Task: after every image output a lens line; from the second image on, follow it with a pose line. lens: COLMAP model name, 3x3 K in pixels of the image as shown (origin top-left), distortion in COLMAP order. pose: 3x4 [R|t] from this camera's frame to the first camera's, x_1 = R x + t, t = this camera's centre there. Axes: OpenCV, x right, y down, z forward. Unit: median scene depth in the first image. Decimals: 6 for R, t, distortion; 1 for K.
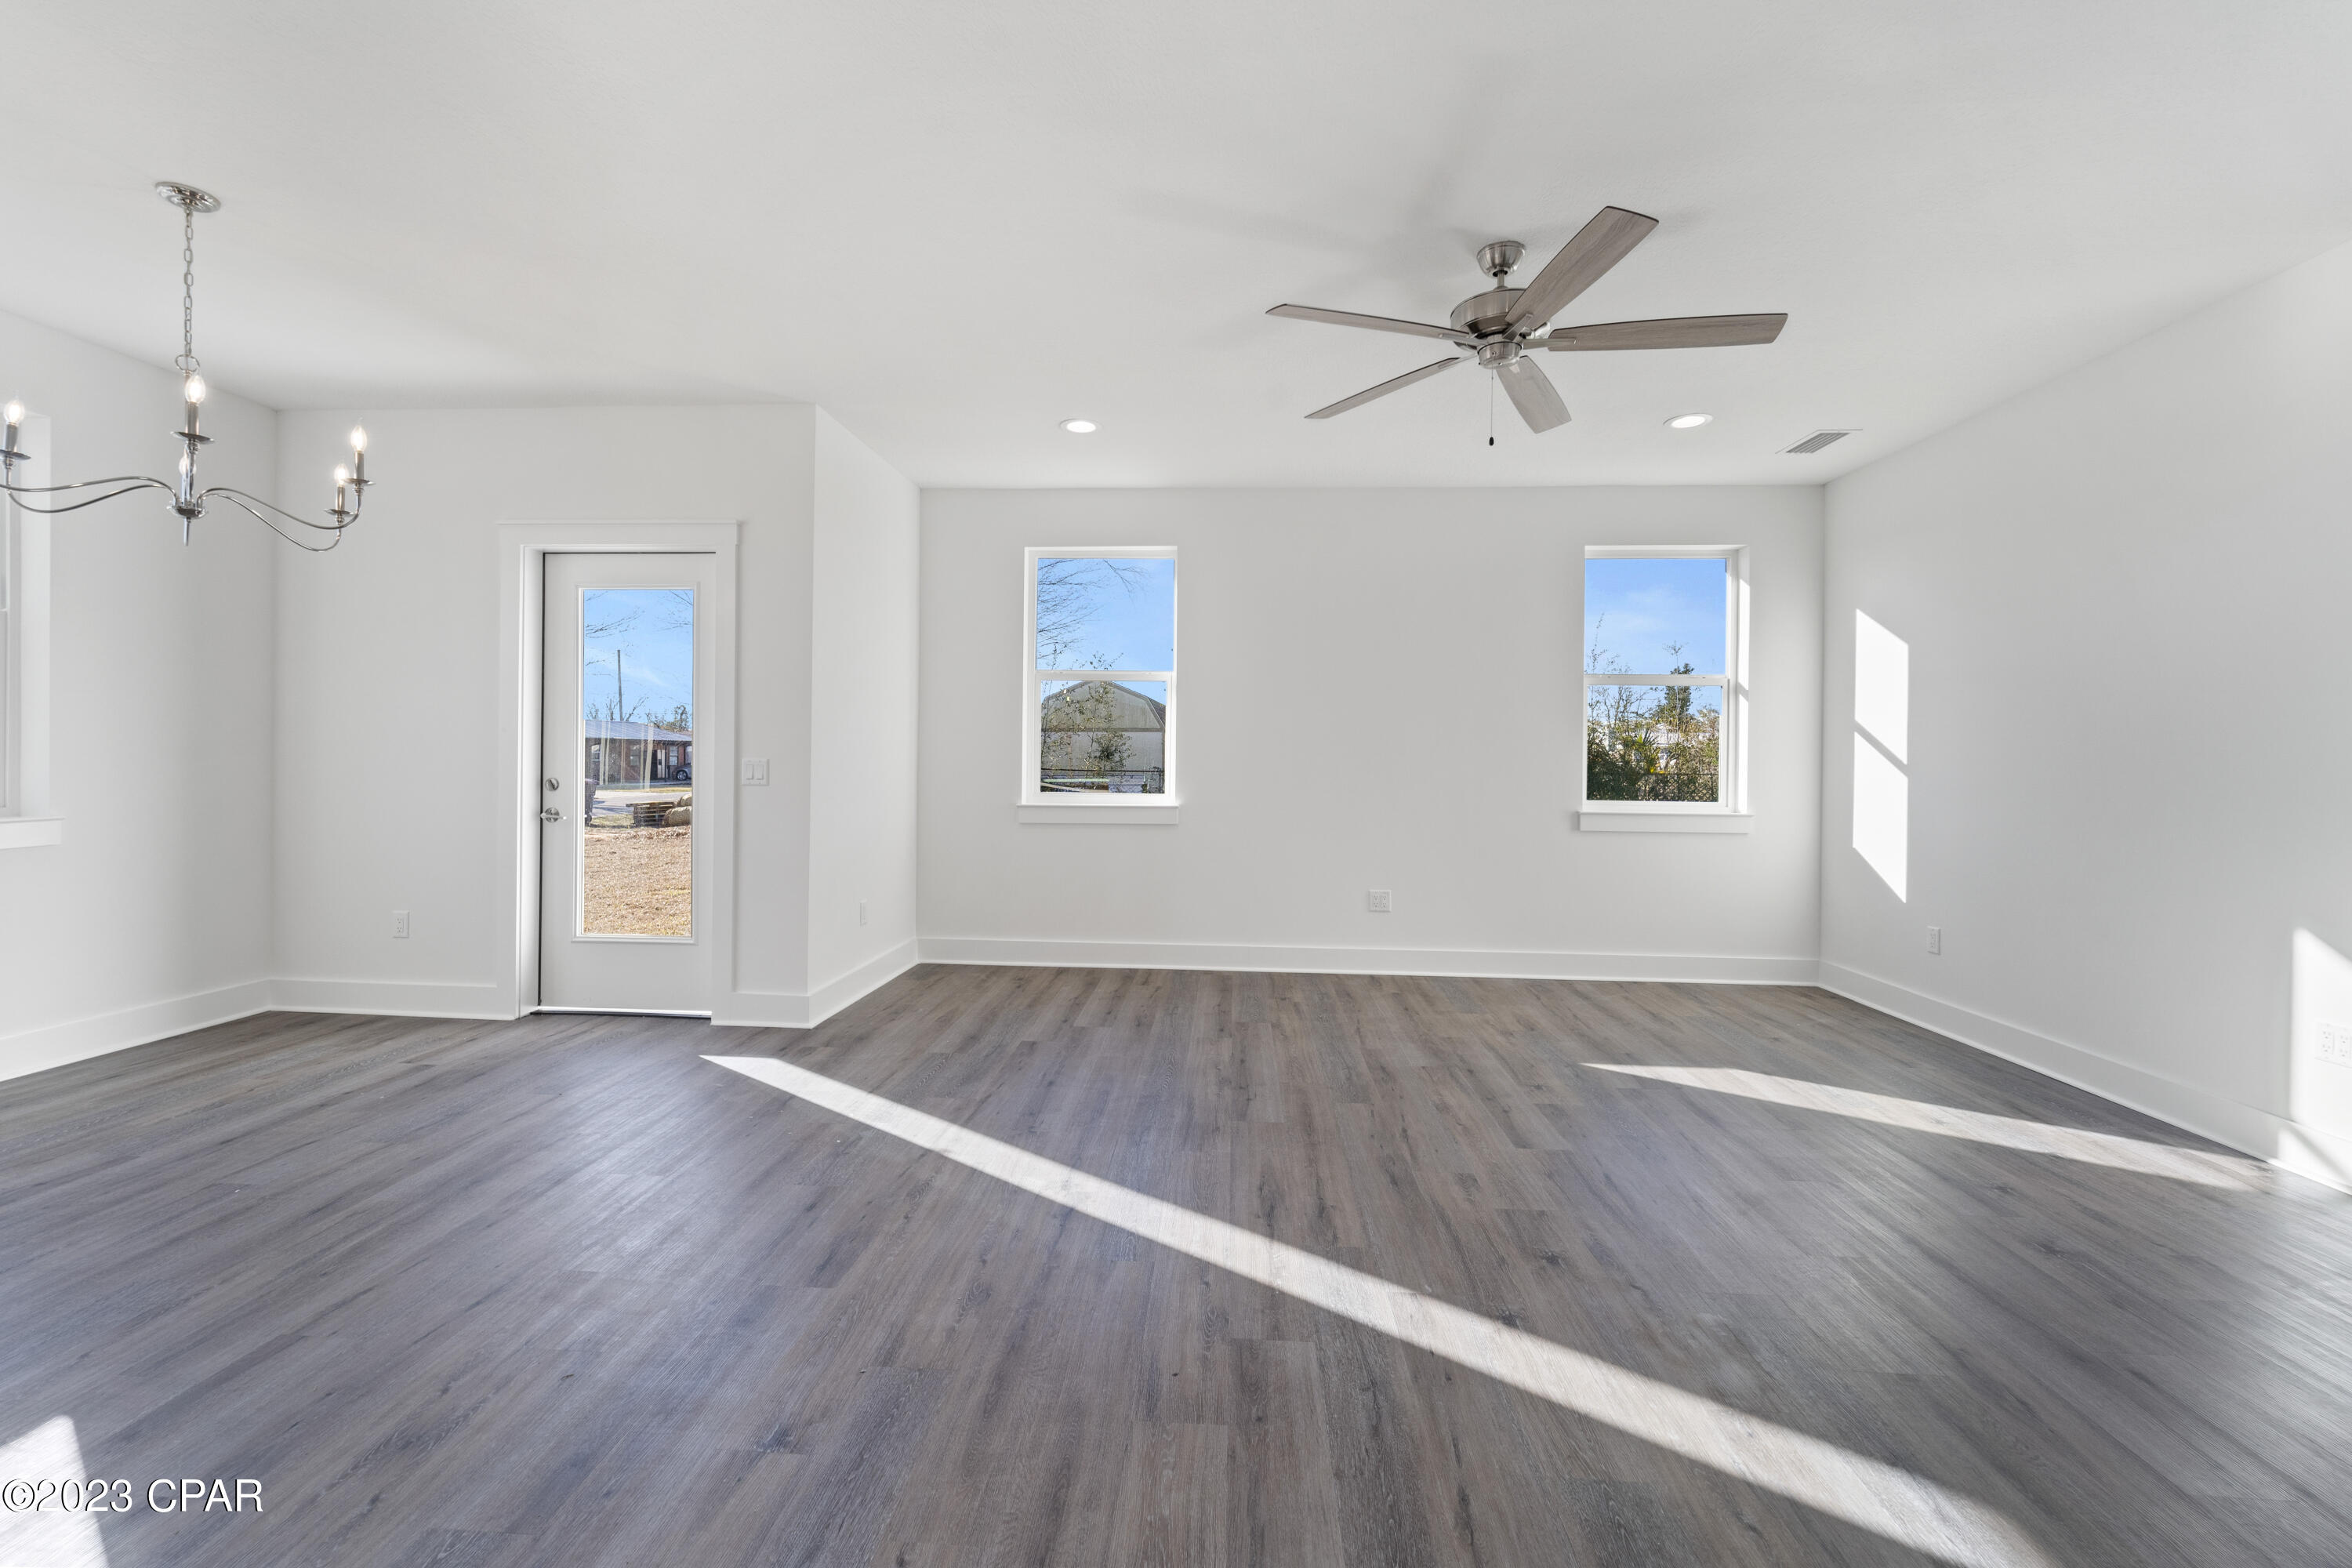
lens RADIAL K [[977.3, 0, 1172.7], [0, 977.3, 750.0], [0, 0, 1]] dist [-0.002289, -0.000414]
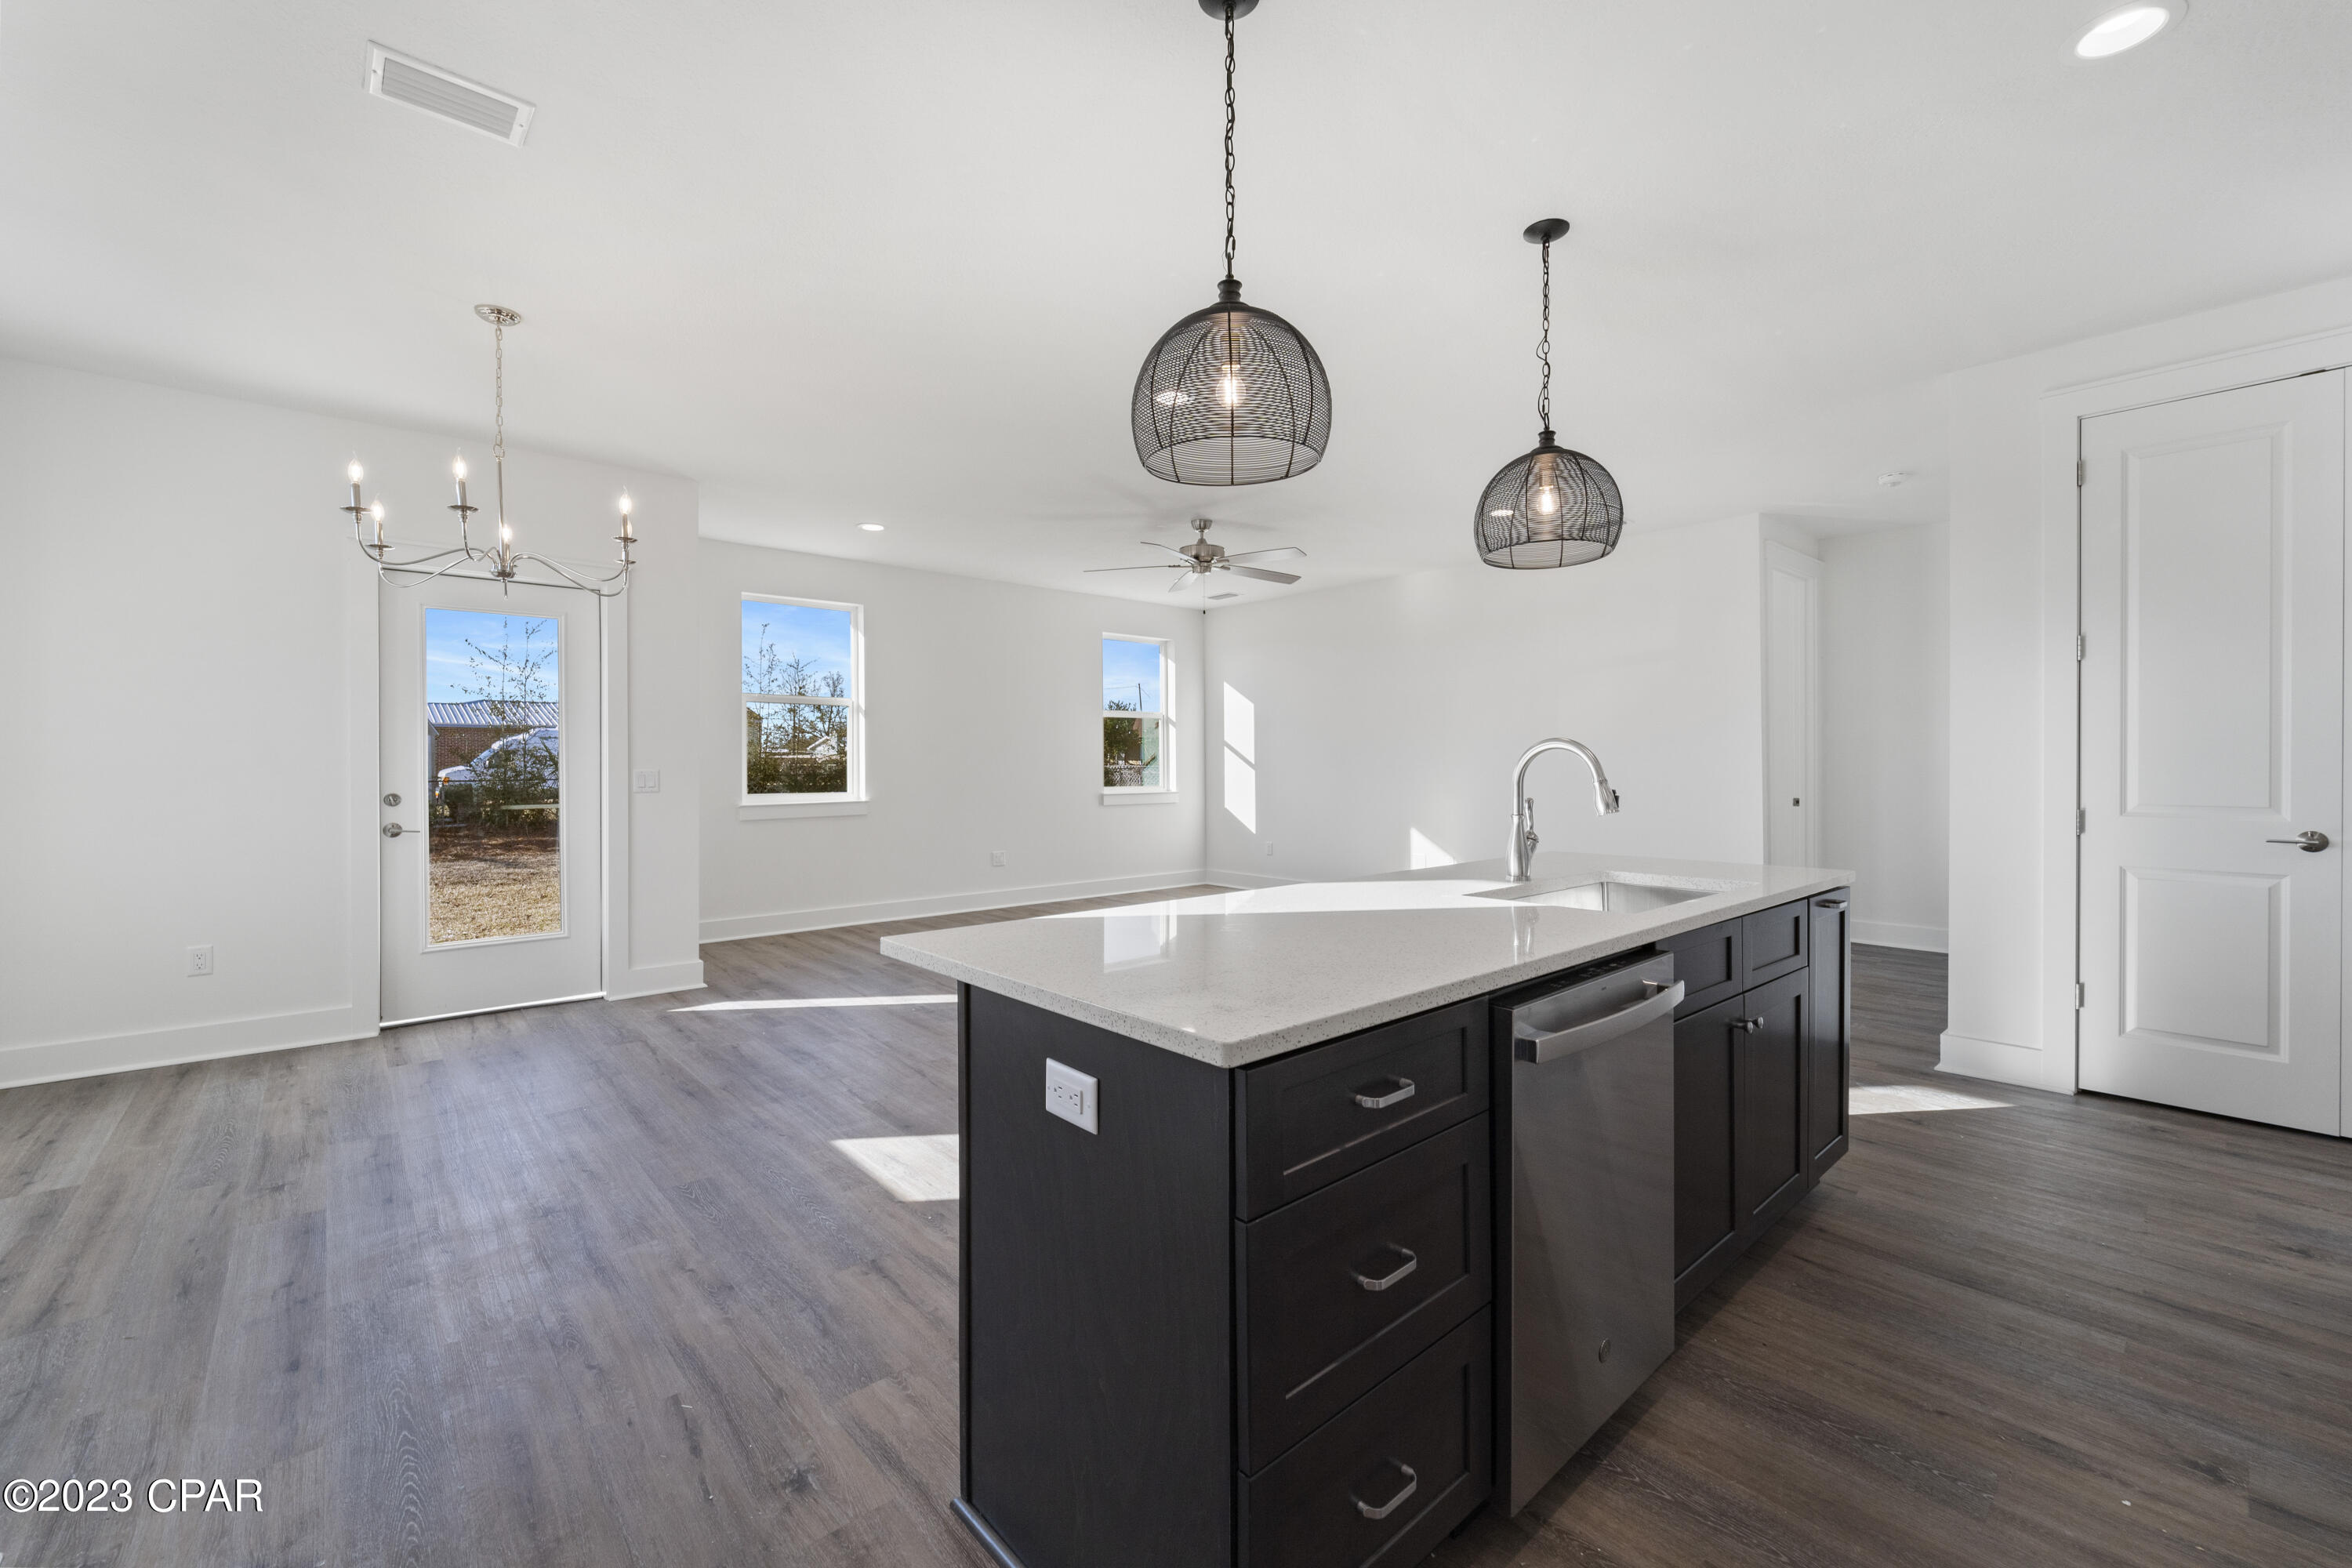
lens RADIAL K [[953.1, 0, 1177.3], [0, 953.1, 760.8], [0, 0, 1]] dist [0.003275, -0.002217]
pose [[0.705153, -0.010463, 0.708978, -0.659354], [0.000245, 0.999895, 0.014513, -0.017052], [-0.709055, -0.010061, 0.705082, -0.231357]]
